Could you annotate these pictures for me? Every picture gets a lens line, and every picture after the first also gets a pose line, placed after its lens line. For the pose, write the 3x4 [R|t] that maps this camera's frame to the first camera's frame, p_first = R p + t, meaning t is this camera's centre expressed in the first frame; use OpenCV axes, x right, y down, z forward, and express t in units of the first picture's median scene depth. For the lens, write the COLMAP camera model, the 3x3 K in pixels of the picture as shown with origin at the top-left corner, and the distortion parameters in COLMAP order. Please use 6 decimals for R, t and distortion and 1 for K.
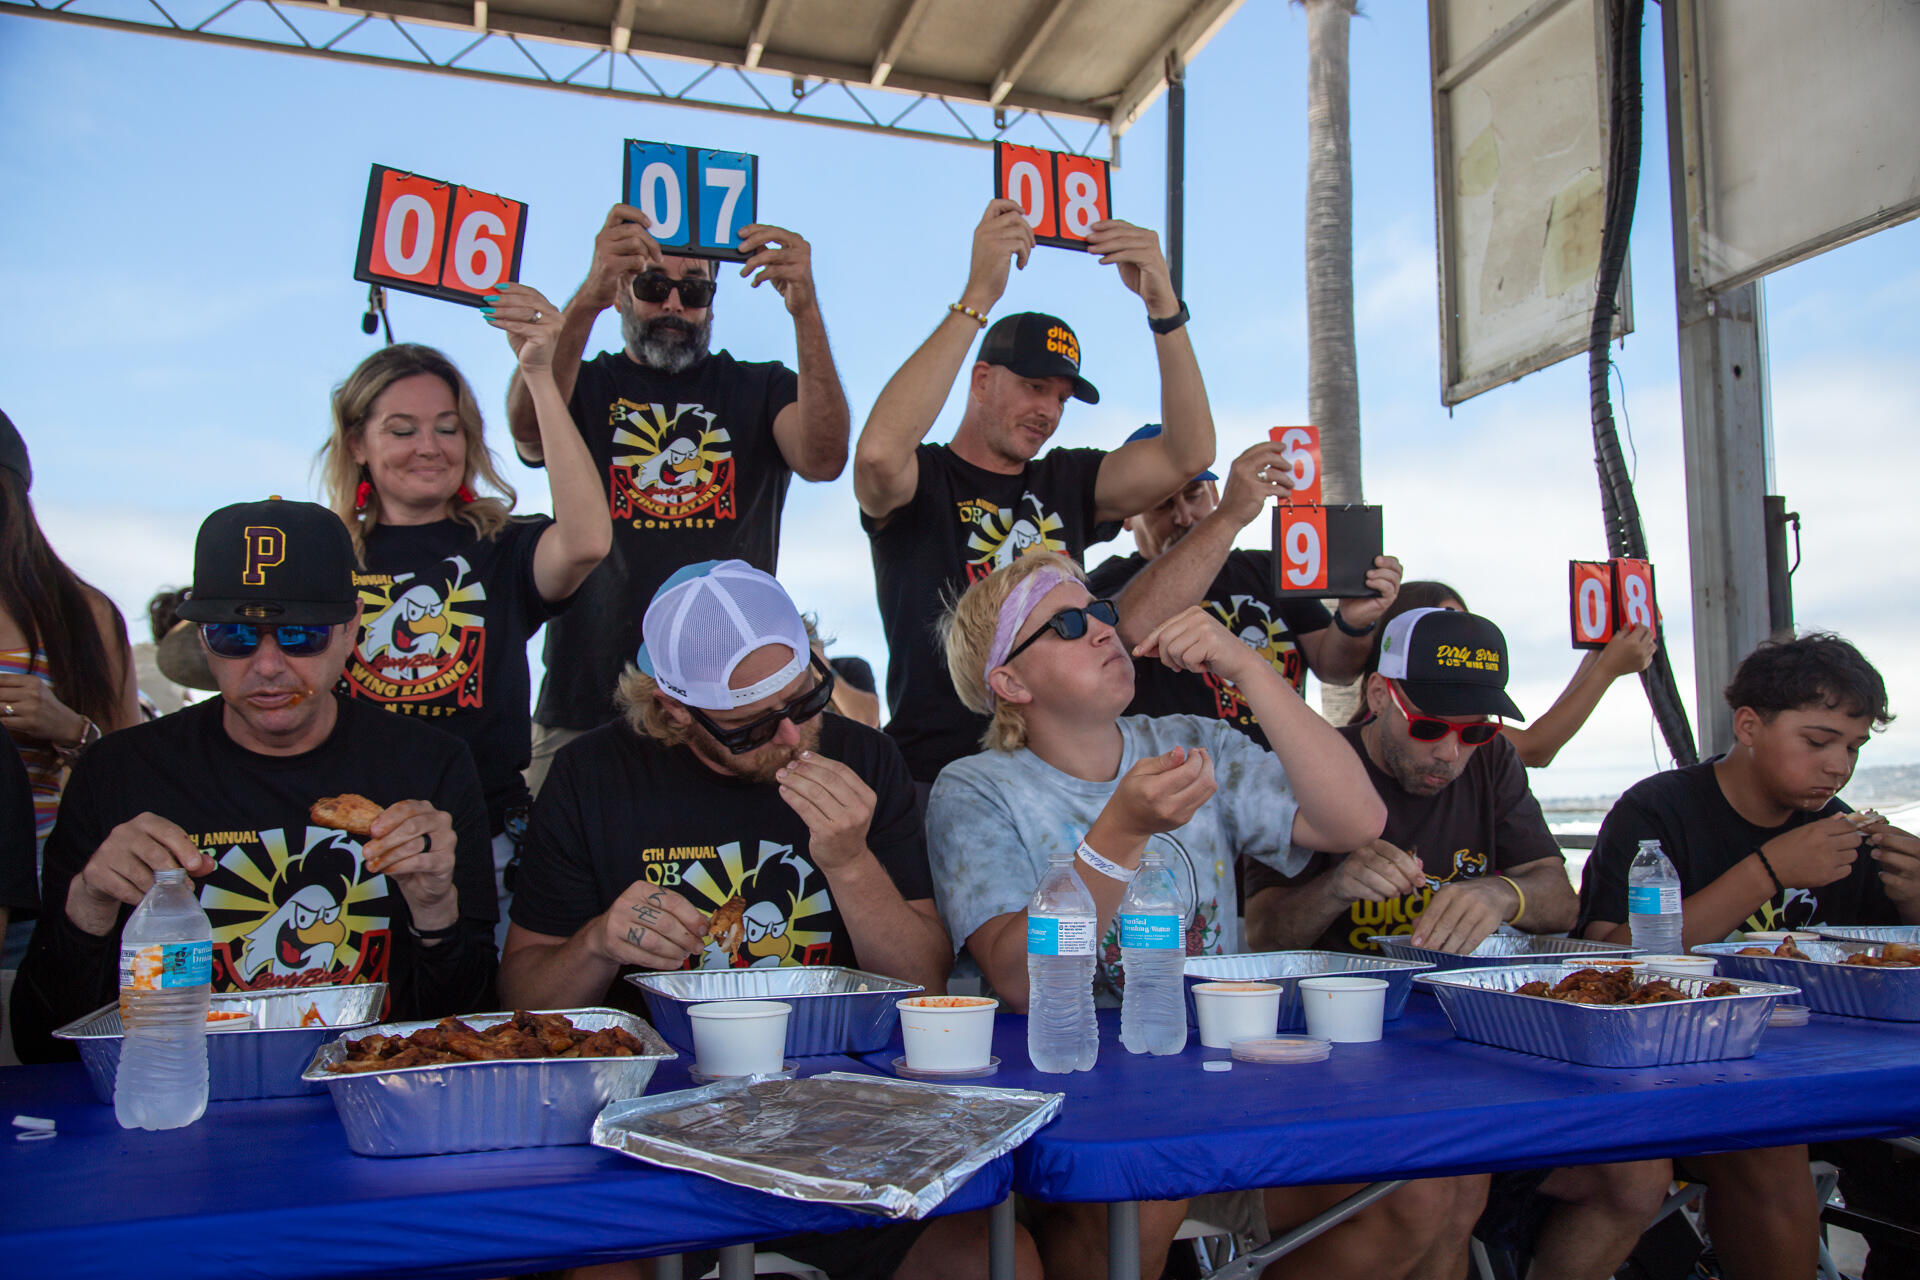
lens RADIAL K [[1558.0, 0, 960.8], [0, 1558.0, 633.9], [0, 0, 1]] dist [-0.033966, 0.004450]
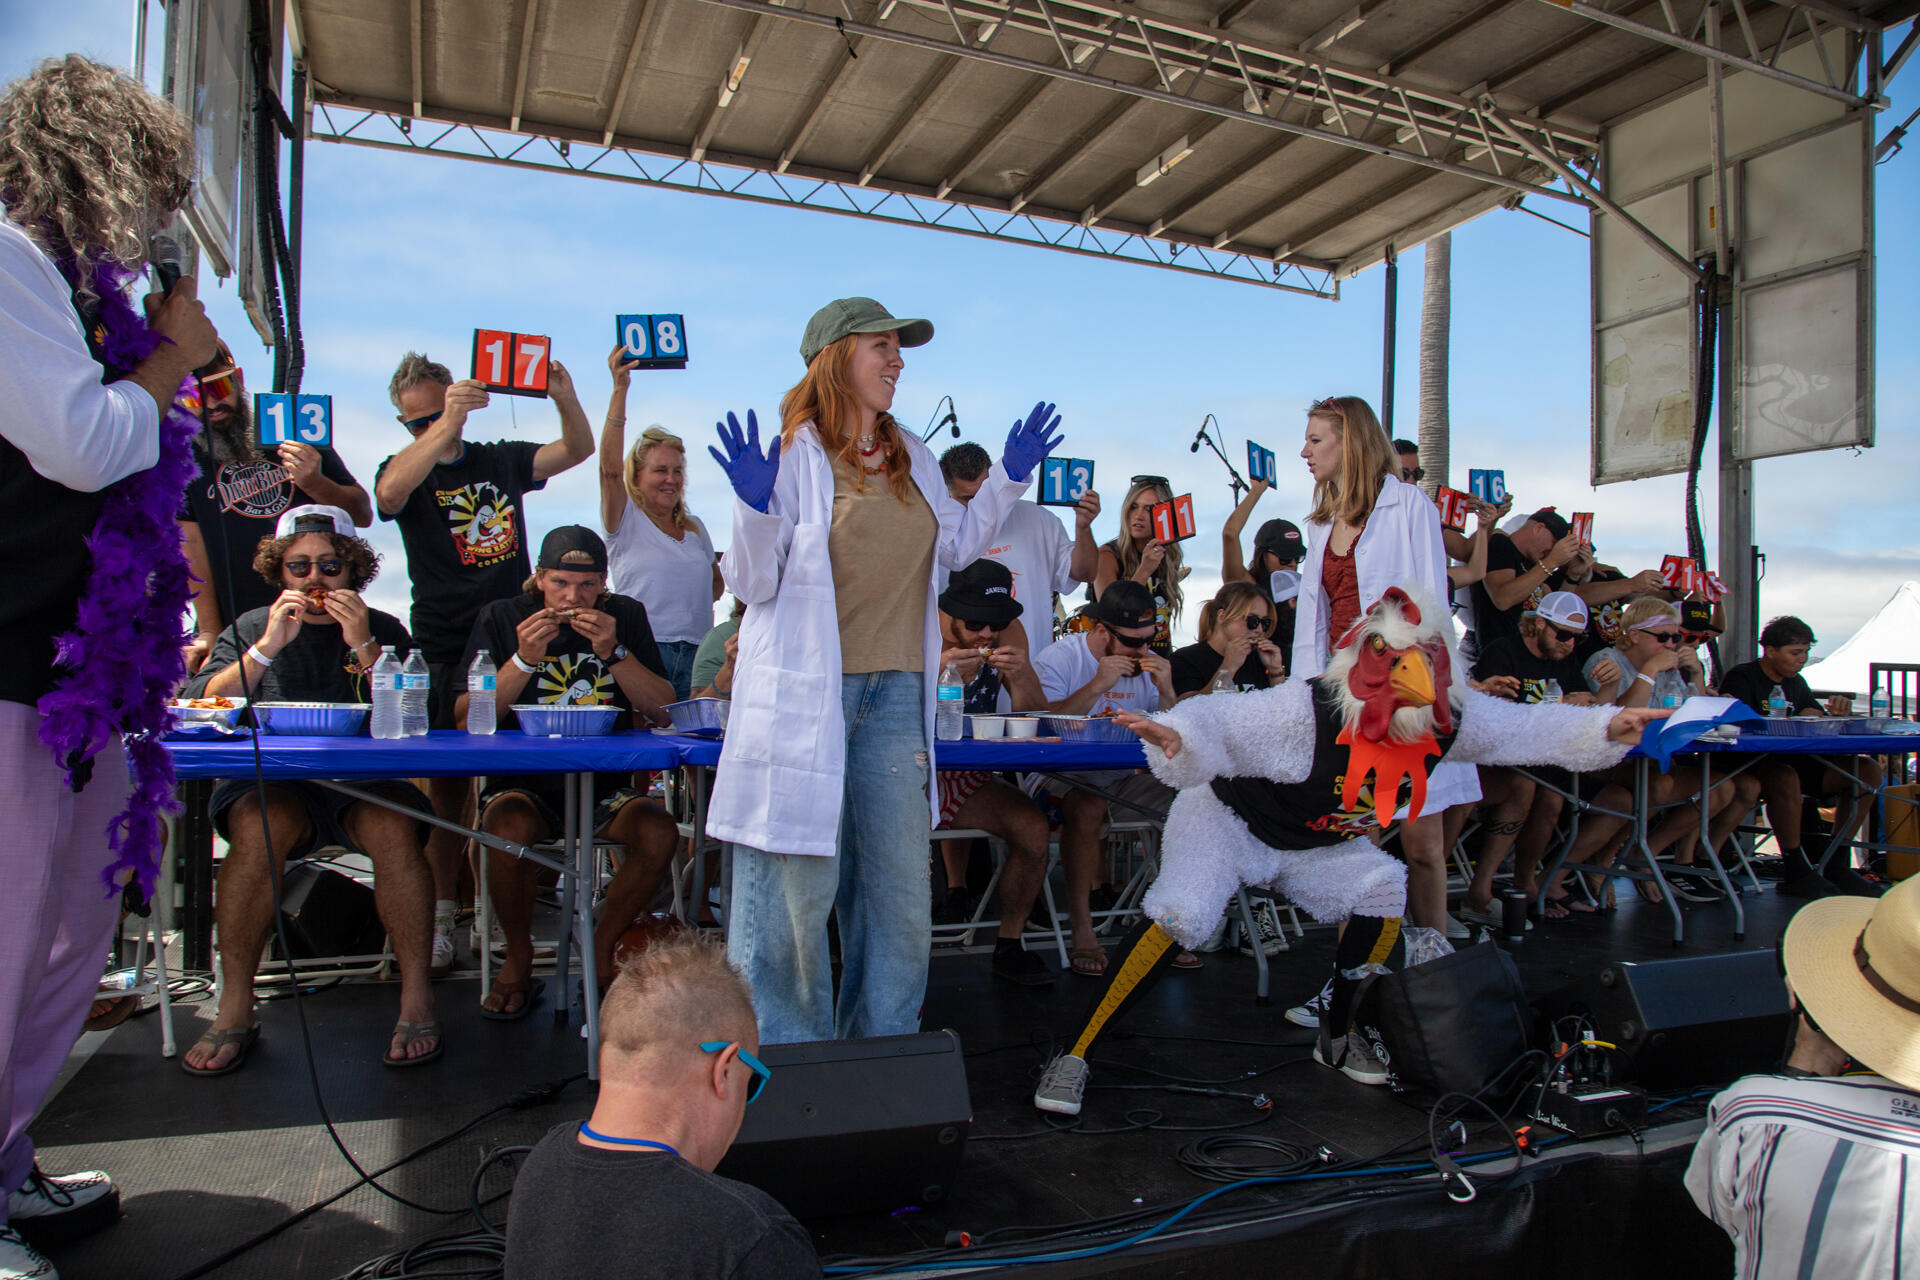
lens RADIAL K [[1292.8, 0, 942.0], [0, 1292.8, 650.4], [0, 0, 1]] dist [-0.103027, 0.045638]
pose [[0.997802, 0.028421, 0.059864, -0.448284], [-0.034382, 0.994290, 0.101020, -0.044145], [-0.056651, -0.102856, 0.993082, -0.455755]]
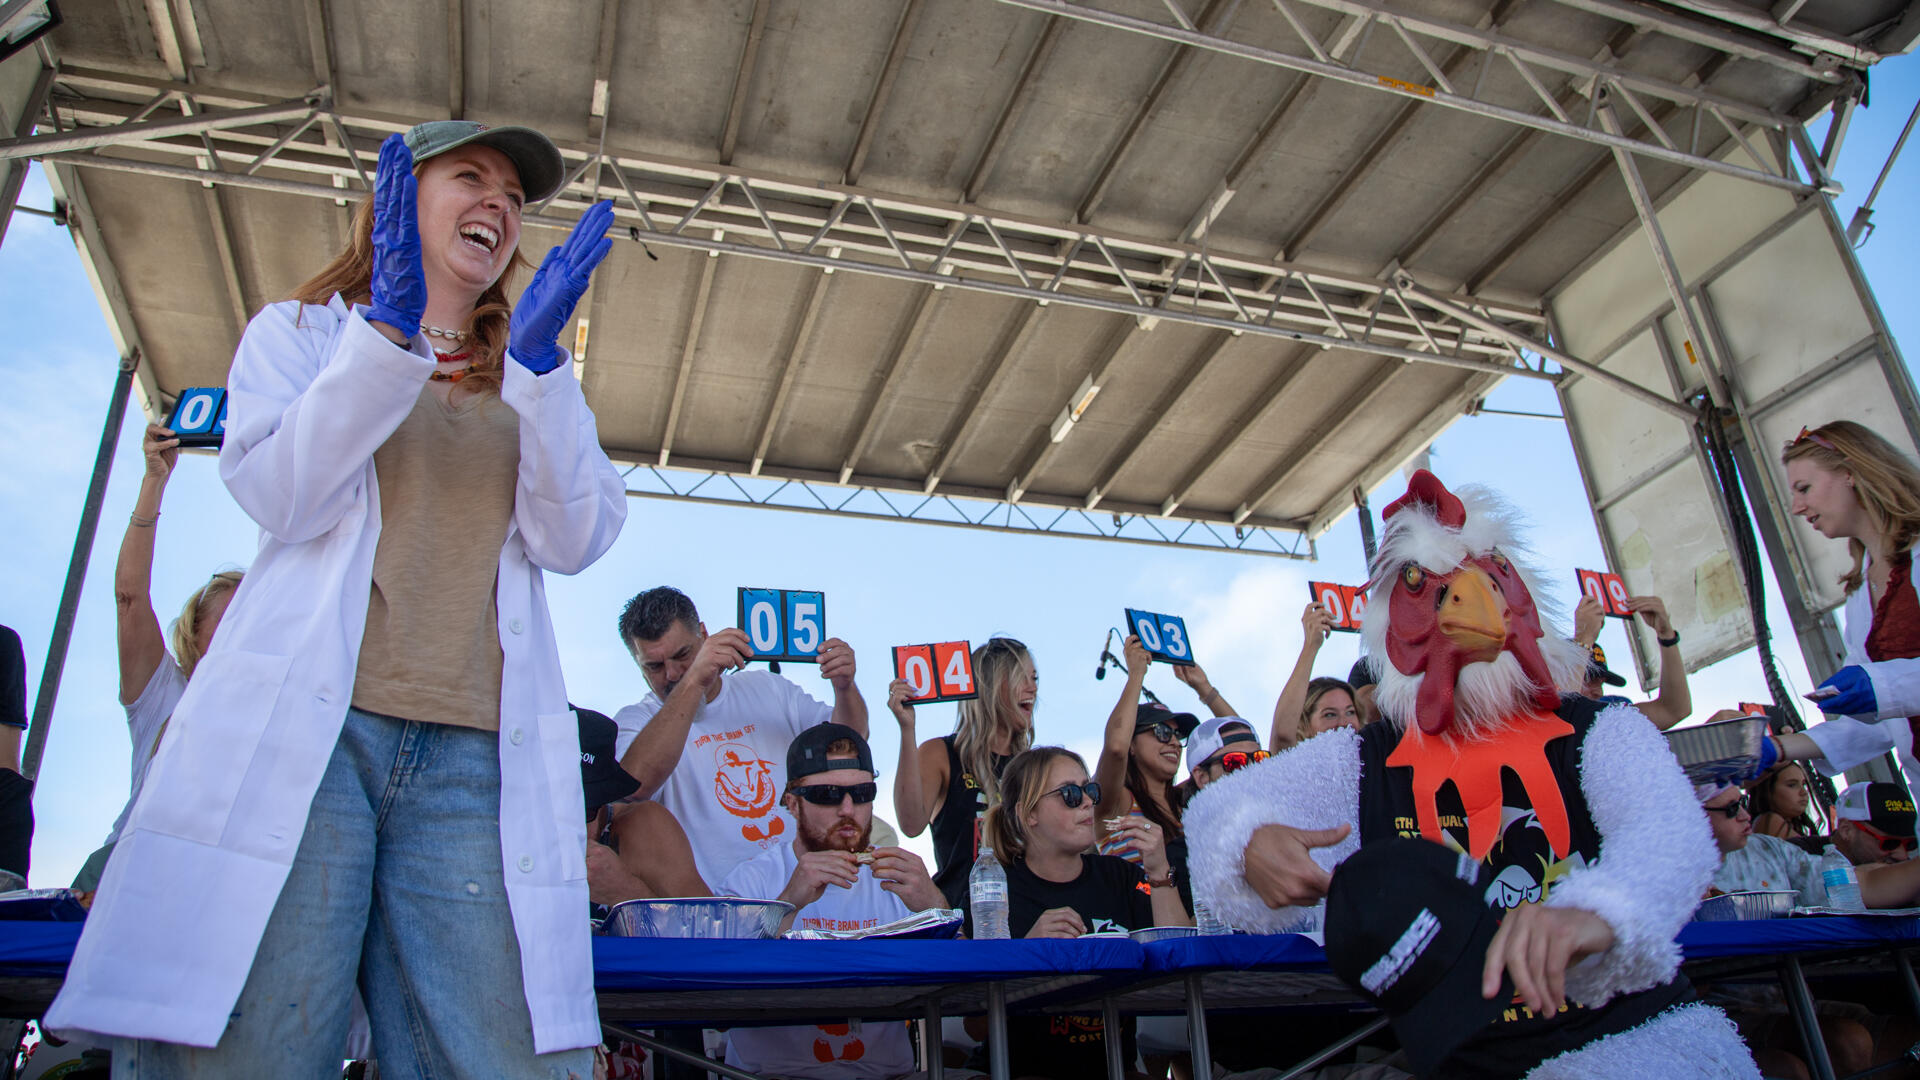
lens RADIAL K [[1295.7, 0, 952.9], [0, 1295.7, 466.3], [0, 0, 1]] dist [-0.095389, 0.025900]
pose [[0.998967, -0.041994, 0.017353, -0.297893], [0.045408, 0.936357, -0.348101, 0.040430], [-0.001630, 0.348529, 0.937297, -0.235604]]
